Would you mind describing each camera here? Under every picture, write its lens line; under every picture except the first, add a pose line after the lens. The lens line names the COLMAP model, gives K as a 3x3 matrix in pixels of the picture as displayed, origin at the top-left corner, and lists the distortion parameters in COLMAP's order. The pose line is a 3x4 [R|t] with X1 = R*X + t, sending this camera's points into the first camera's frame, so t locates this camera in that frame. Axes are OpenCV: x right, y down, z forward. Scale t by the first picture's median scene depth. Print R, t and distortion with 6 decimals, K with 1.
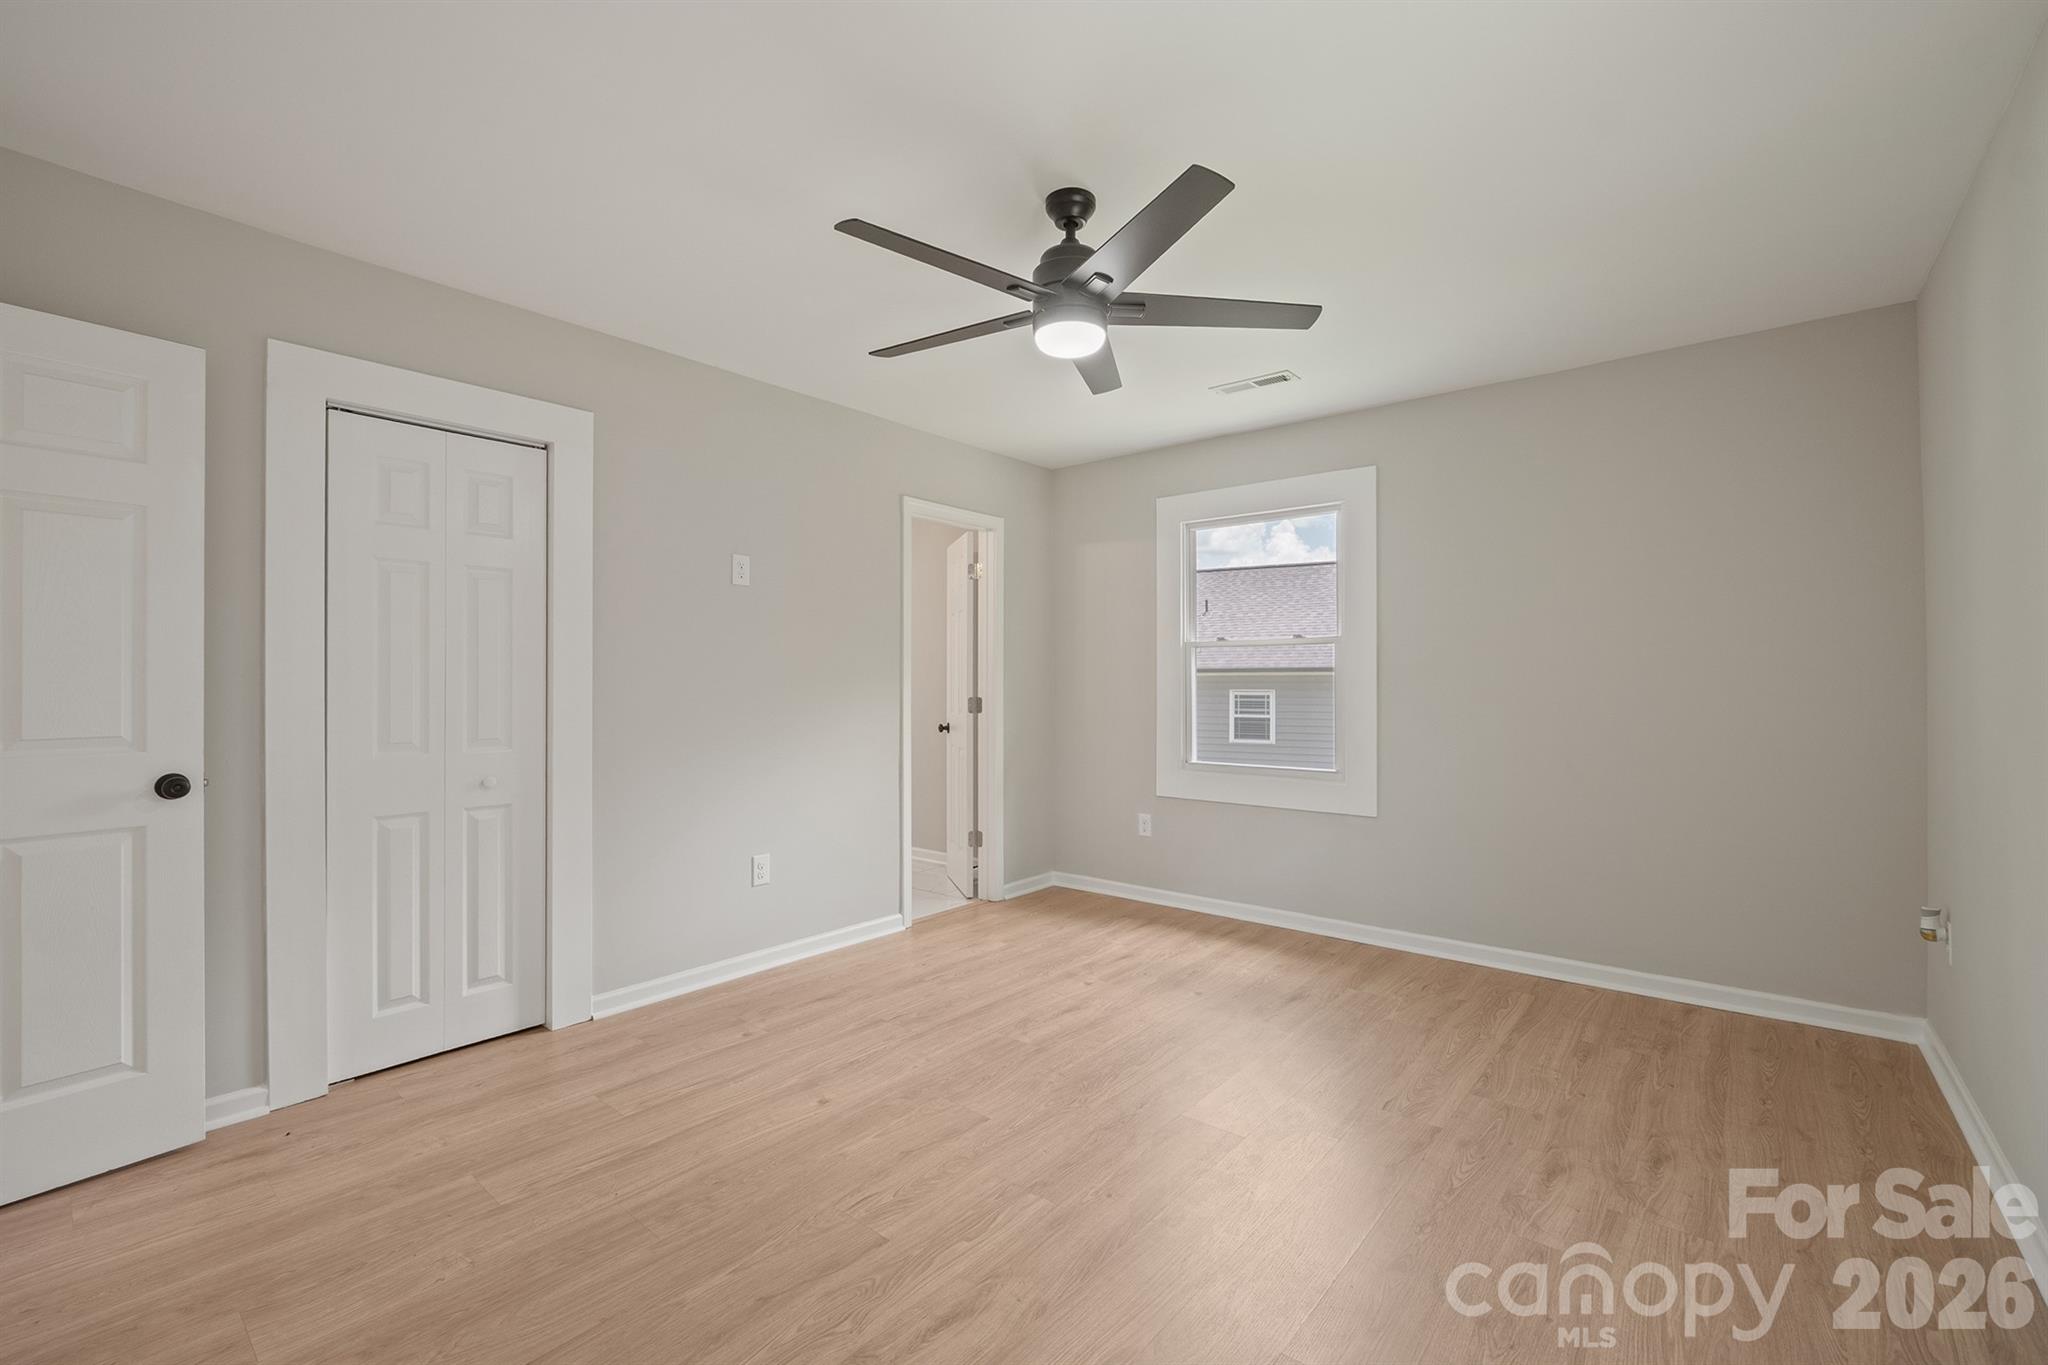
lens RADIAL K [[870.7, 0, 1024.2], [0, 870.7, 678.2], [0, 0, 1]] dist [-0.008250, -0.000363]
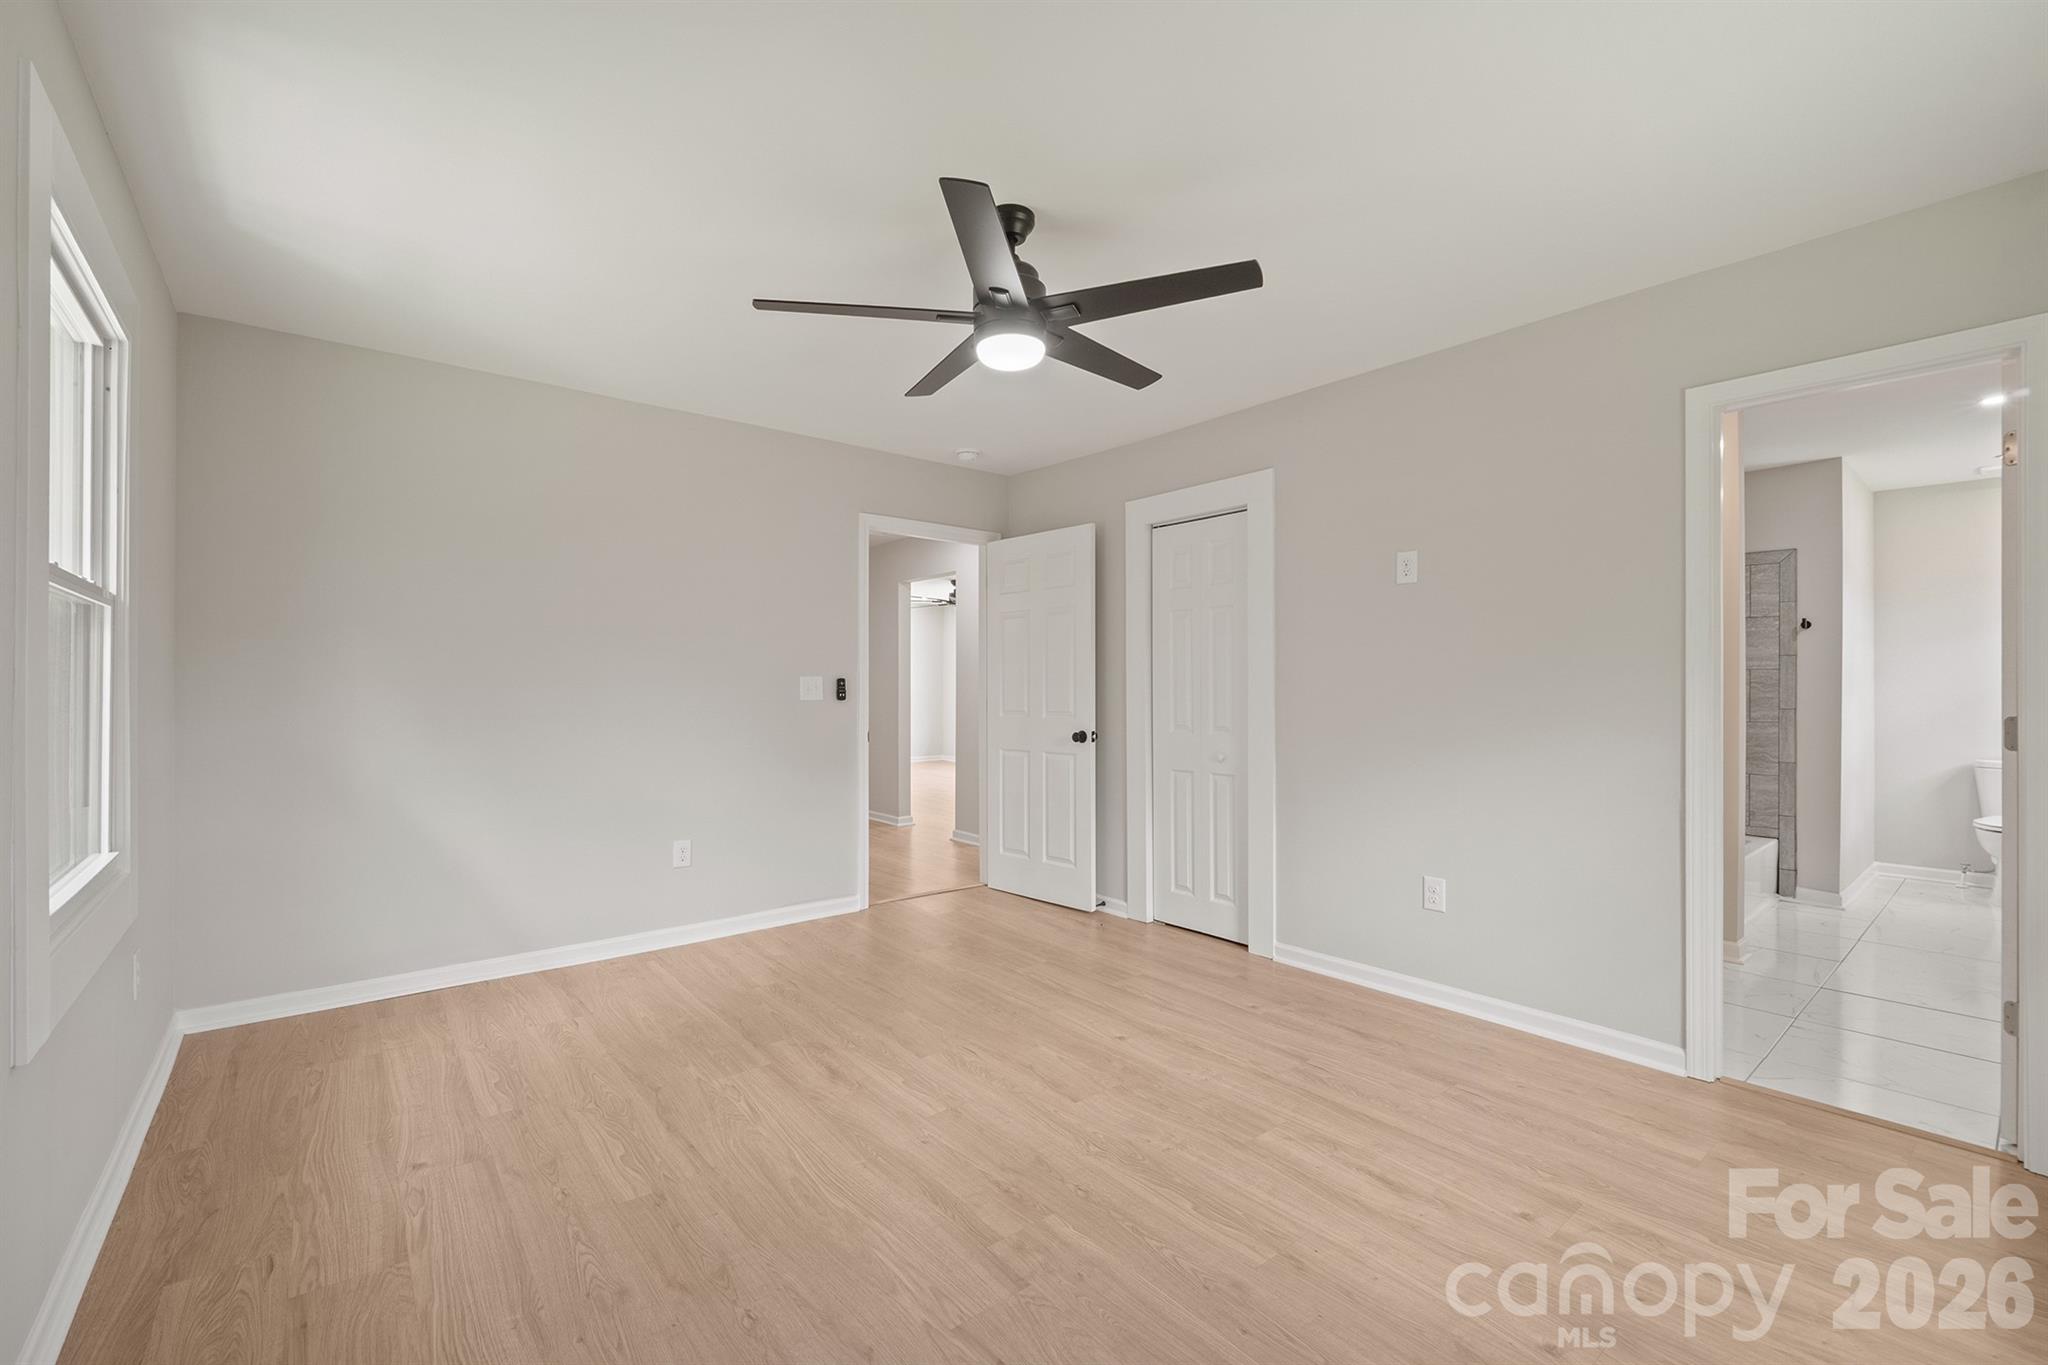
lens RADIAL K [[854.4, 0, 1020.6], [0, 854.4, 685.7], [0, 0, 1]] dist [-0.012355, -0.000022]
pose [[-0.185713, -0.003404, -0.982598, 0.769311], [0.001986, 0.999991, -0.003840, 0.007804], [0.982602, -0.002665, -0.185704, 0.883753]]
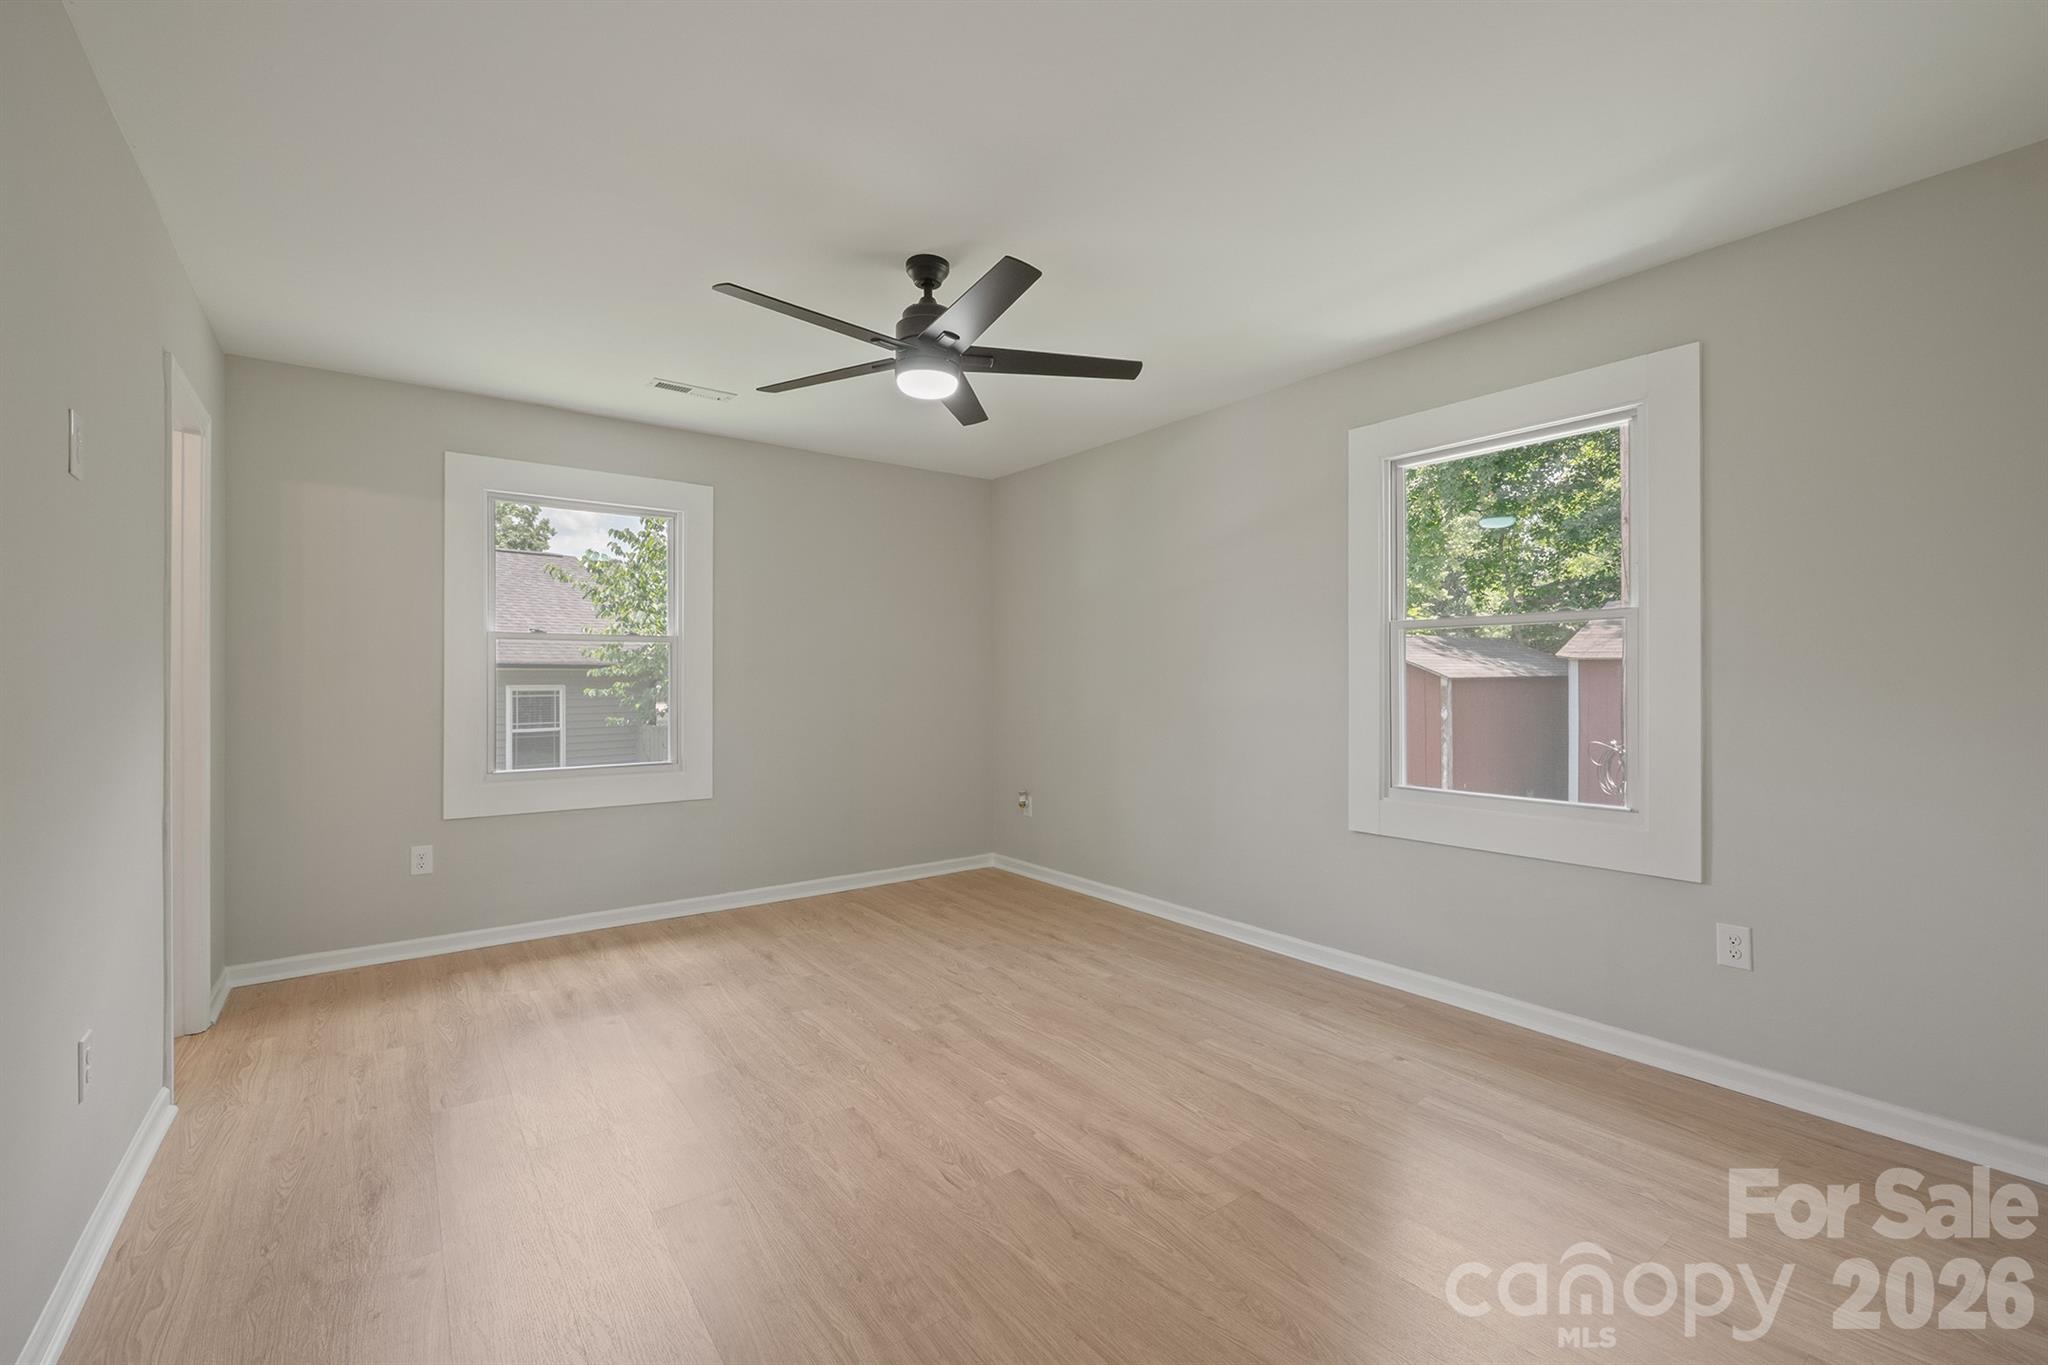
lens RADIAL K [[870.7, 0, 1024.2], [0, 870.7, 678.2], [0, 0, 1]] dist [-0.008250, -0.000363]
pose [[0.226916, 0.001106, 0.973914, -0.772925], [-0.004577, 0.999990, -0.000069, 0.003351], [-0.973903, -0.004442, 0.226919, 0.451511]]
